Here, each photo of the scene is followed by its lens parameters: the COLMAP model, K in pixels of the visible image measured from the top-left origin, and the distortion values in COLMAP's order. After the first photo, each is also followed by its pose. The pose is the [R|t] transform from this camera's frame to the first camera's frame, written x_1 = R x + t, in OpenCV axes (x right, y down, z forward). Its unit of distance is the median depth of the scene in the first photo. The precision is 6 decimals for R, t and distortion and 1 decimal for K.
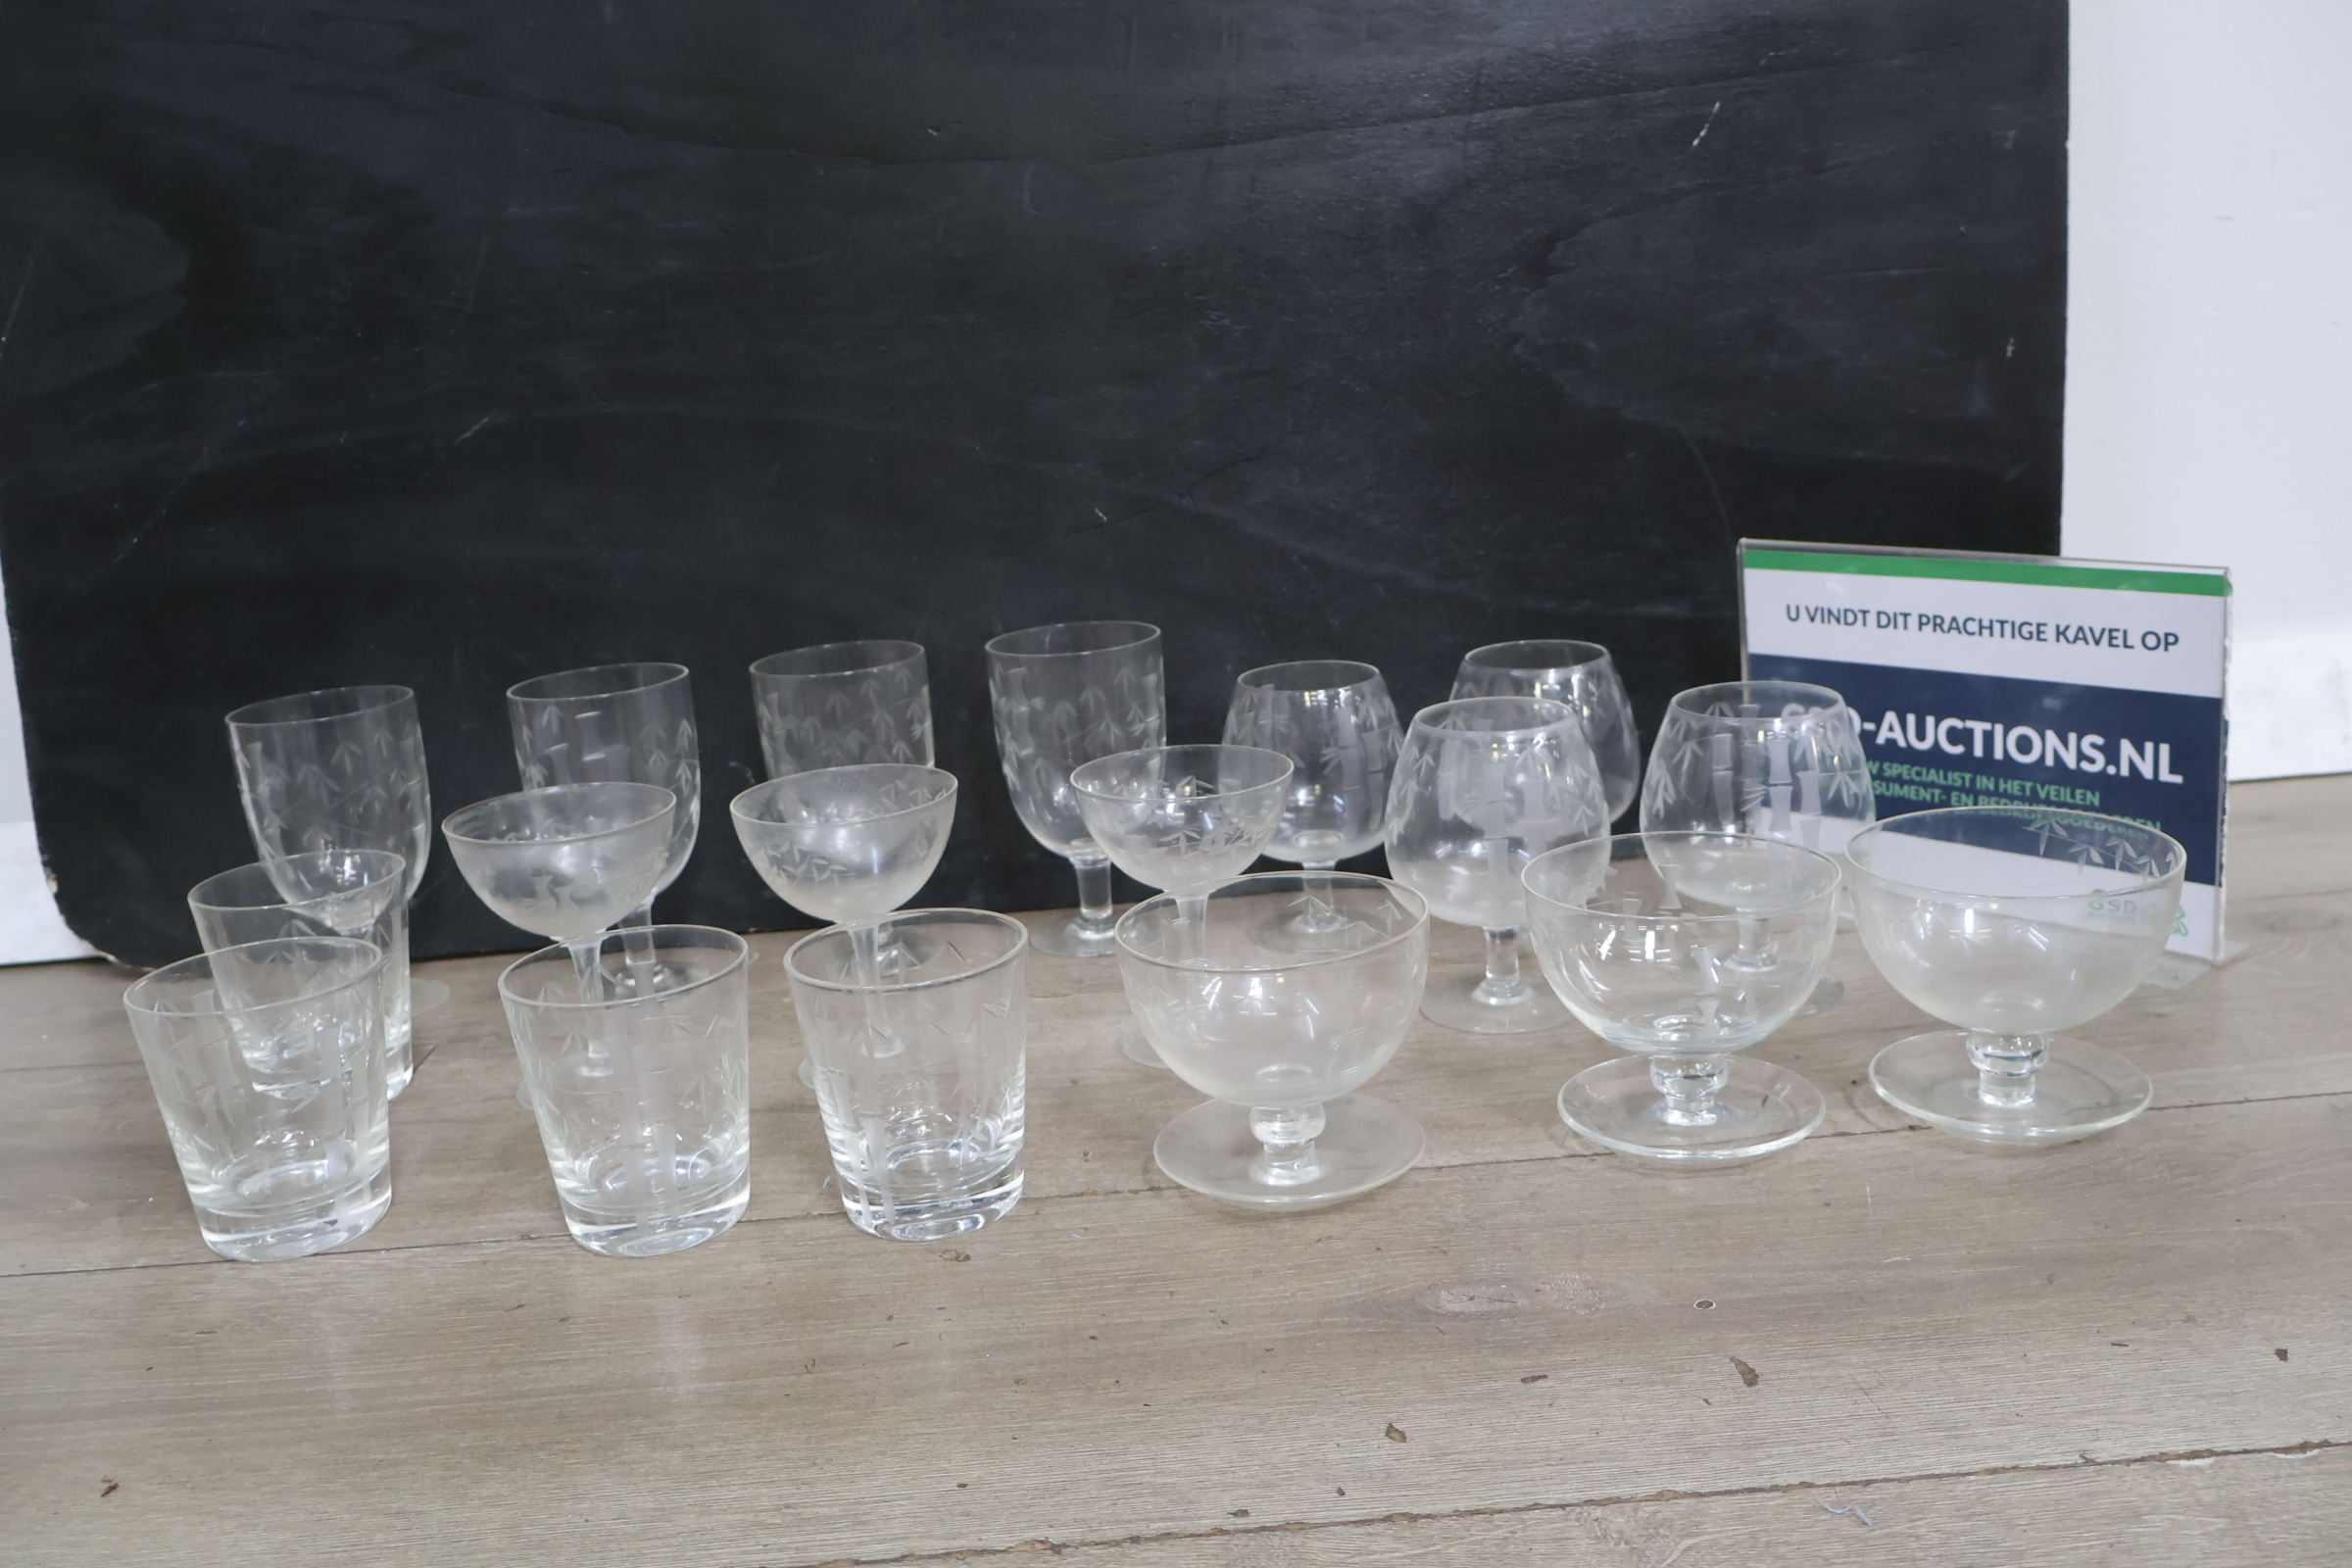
lens RADIAL K [[2100.3, 0, 1176.5], [0, 2100.3, 798.1], [0, 0, 1]] dist [0.017294, -0.006501]
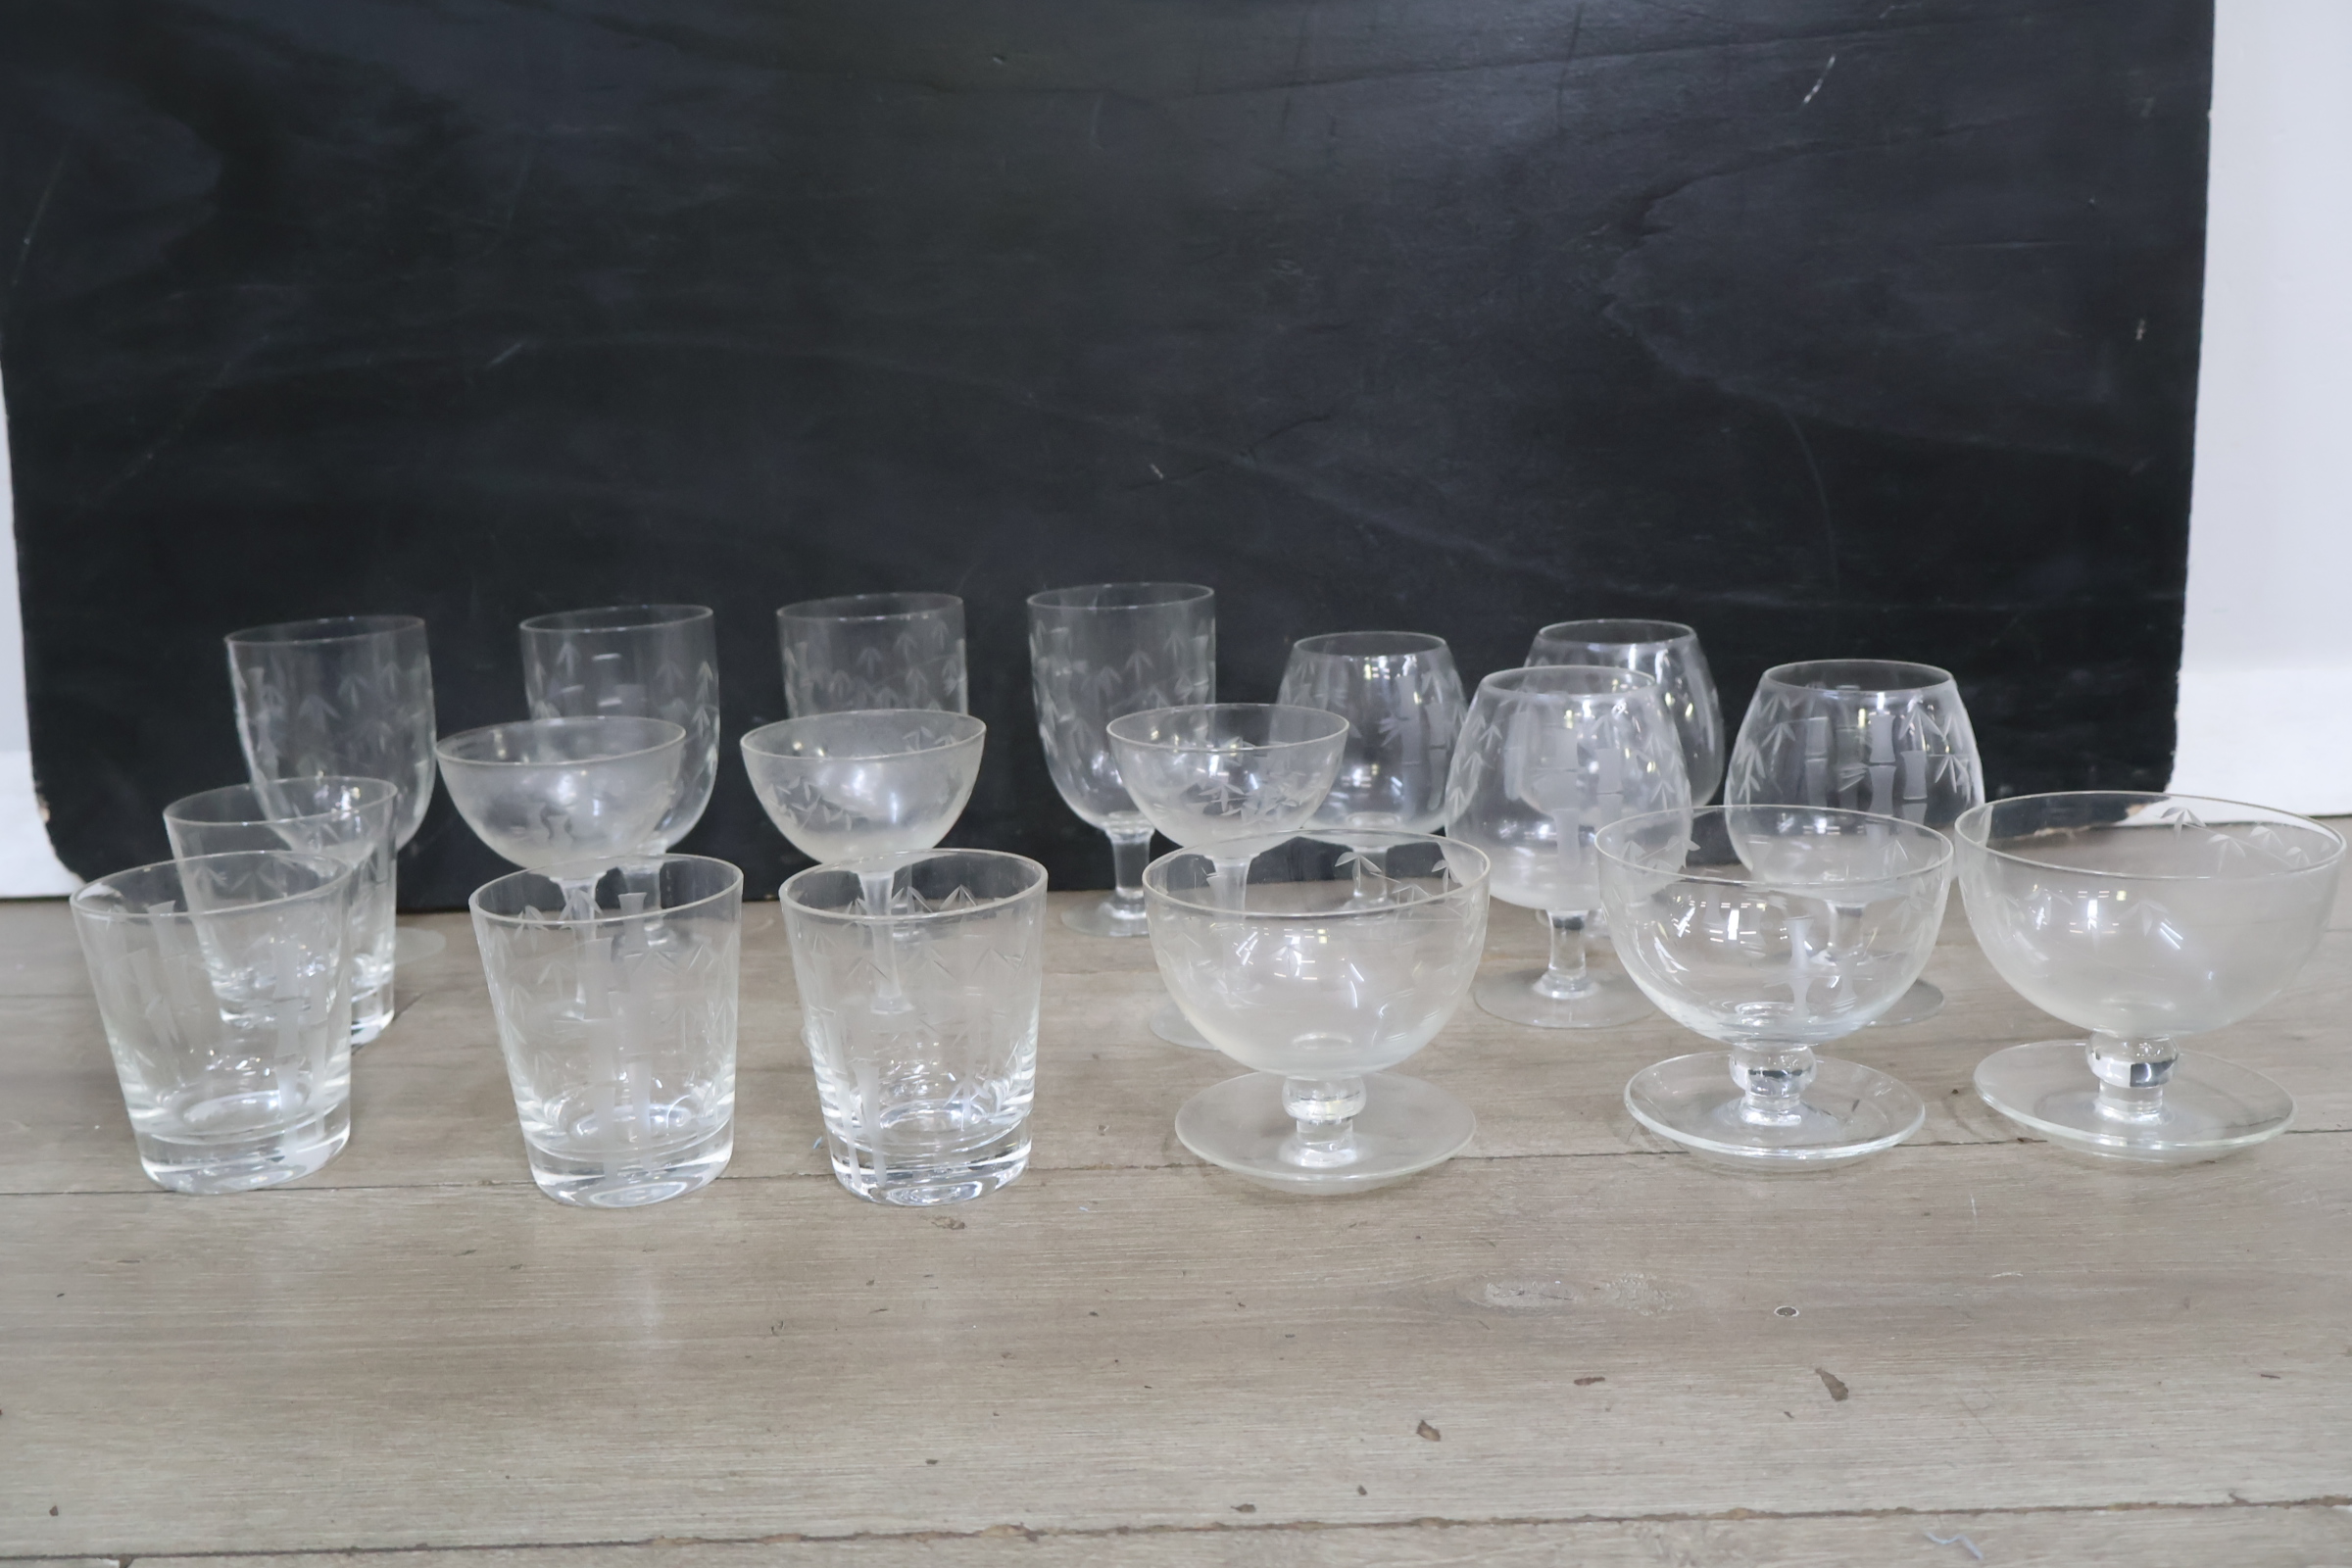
lens RADIAL K [[2100.3, 0, 1167.6], [0, 2100.3, 784.9], [0, 0, 1]] dist [0.017294, -0.006501]
pose [[0.998384, 0.044609, -0.035193, 0.009868], [-0.045865, 0.998309, -0.035722, 0.047039], [0.033540, 0.037278, 0.998742, 0.075398]]
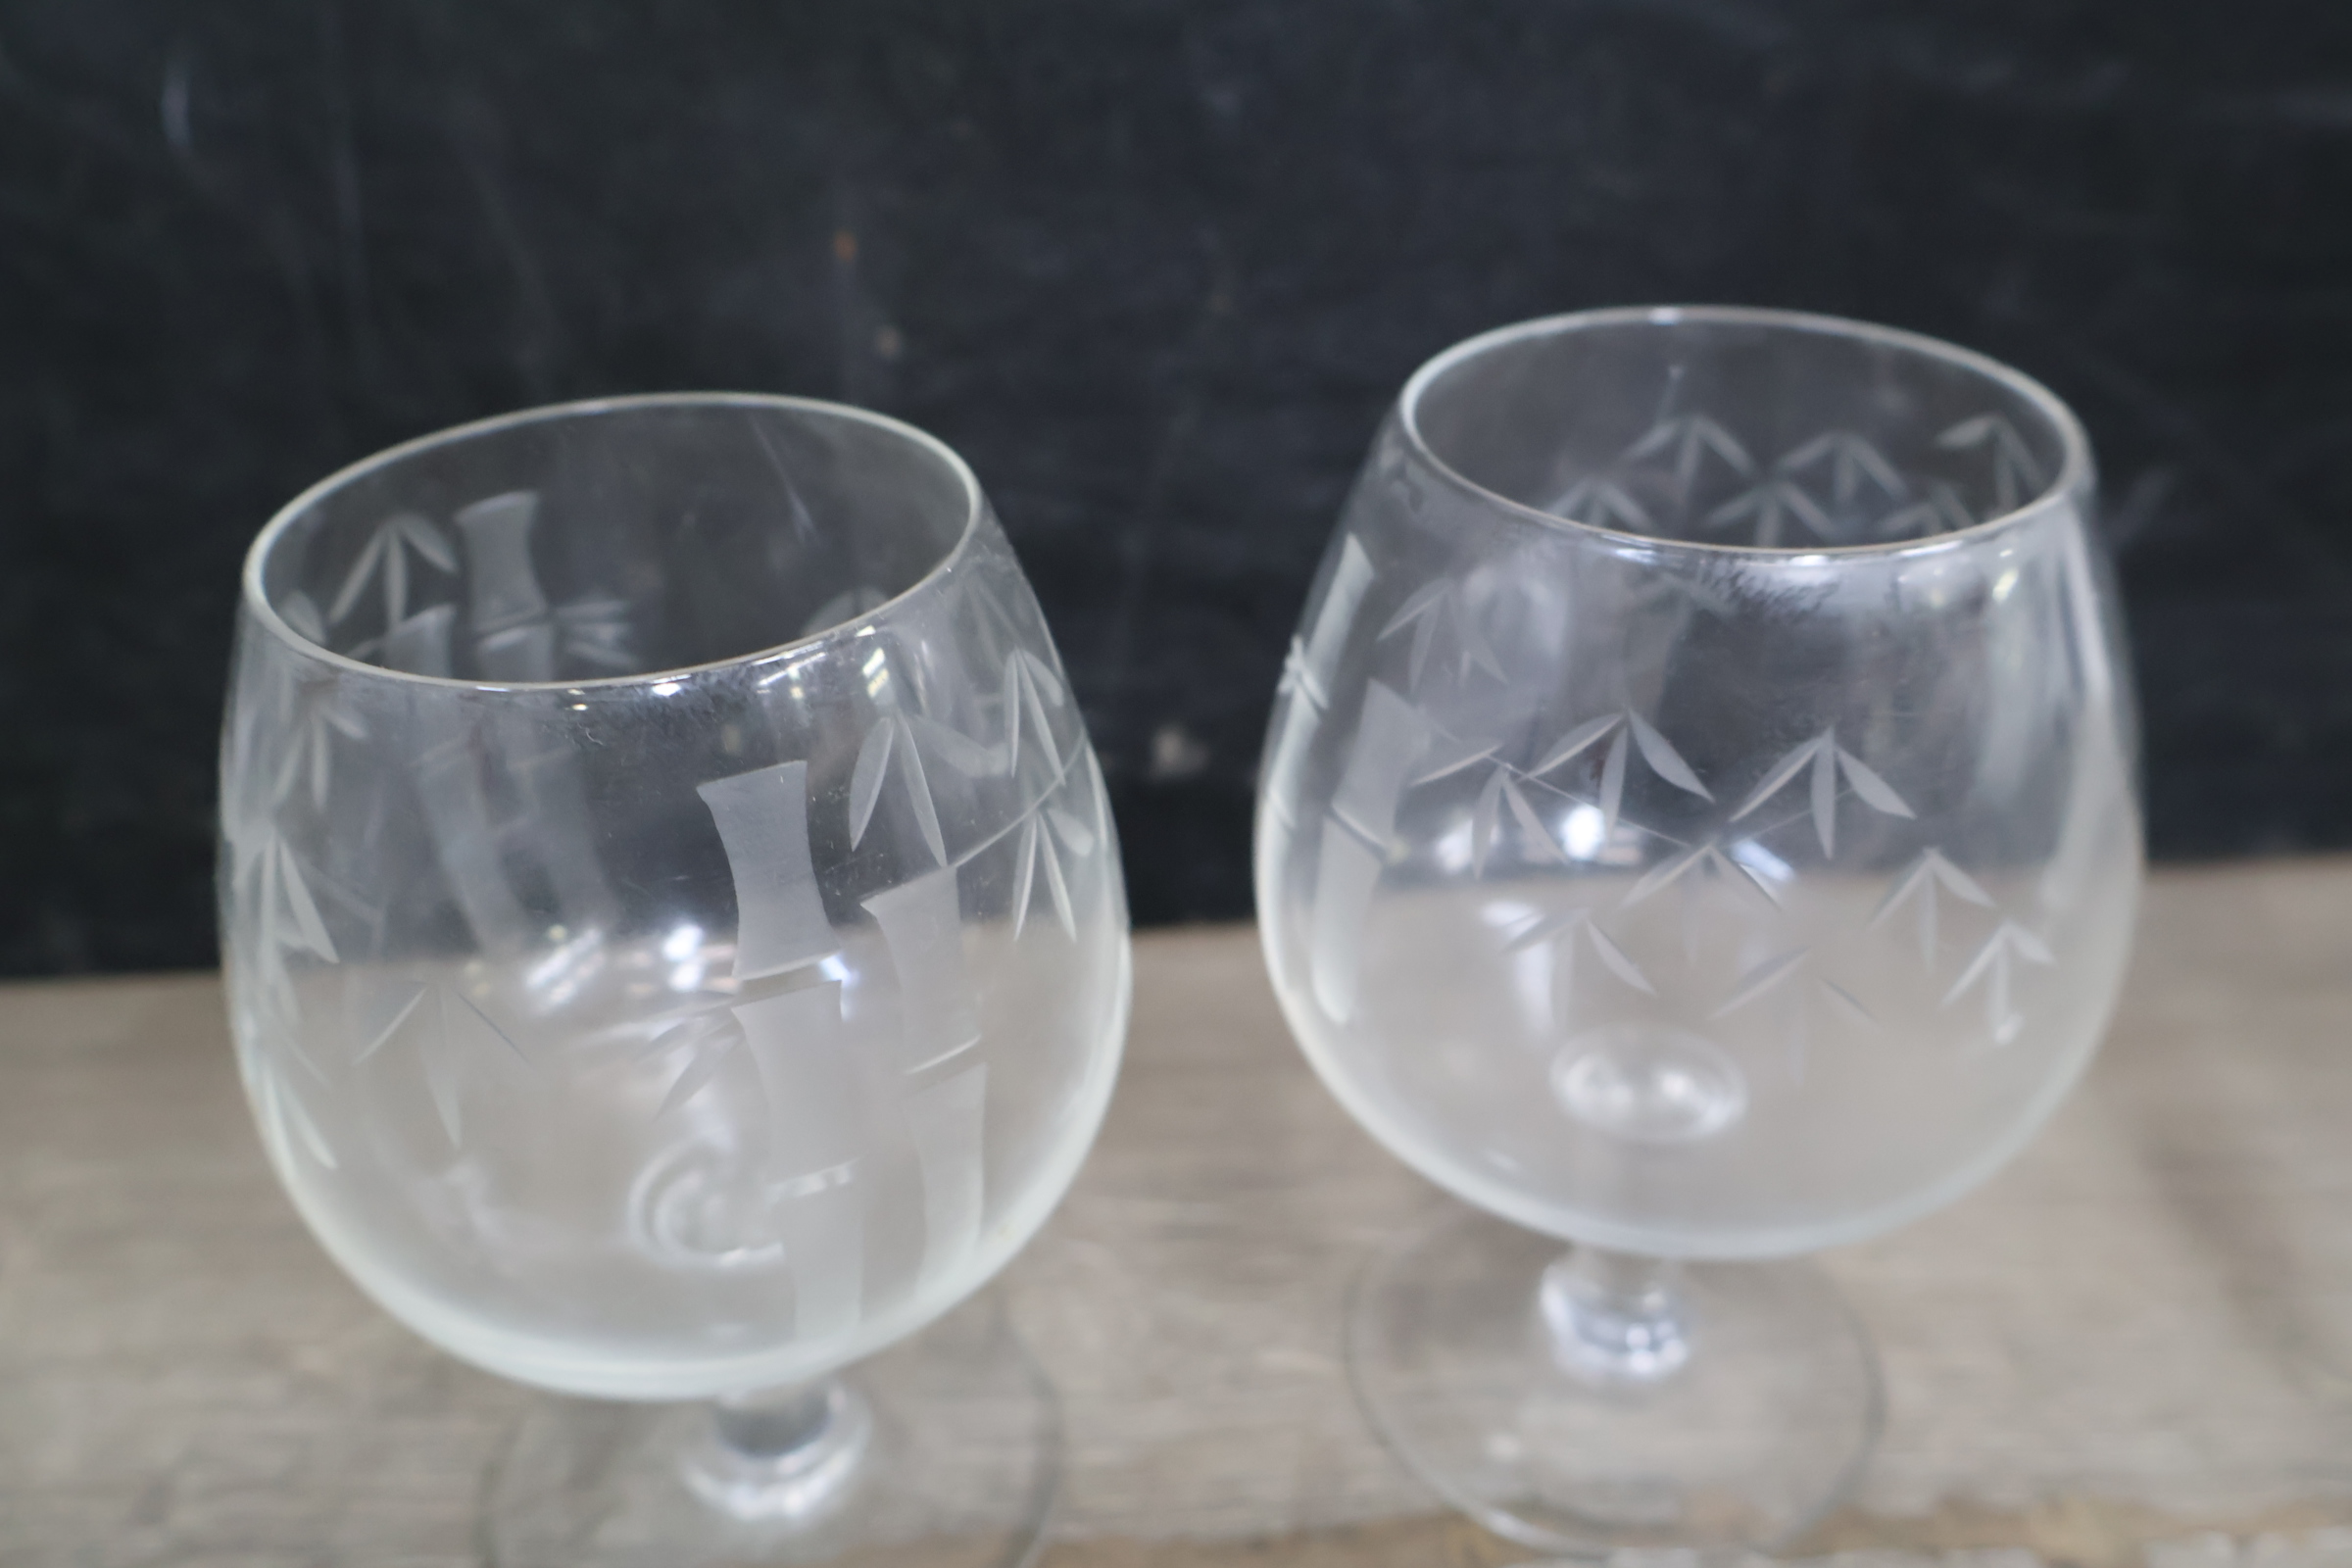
lens RADIAL K [[2100.3, 0, 1162.6], [0, 2100.3, 795.9], [0, 0, 1]] dist [0.017294, -0.006501]
pose [[0.998436, 0.042934, 0.035820, 0.074410], [-0.051069, 0.961068, 0.271550, -0.085109], [-0.022767, -0.272954, 0.961758, 0.853300]]
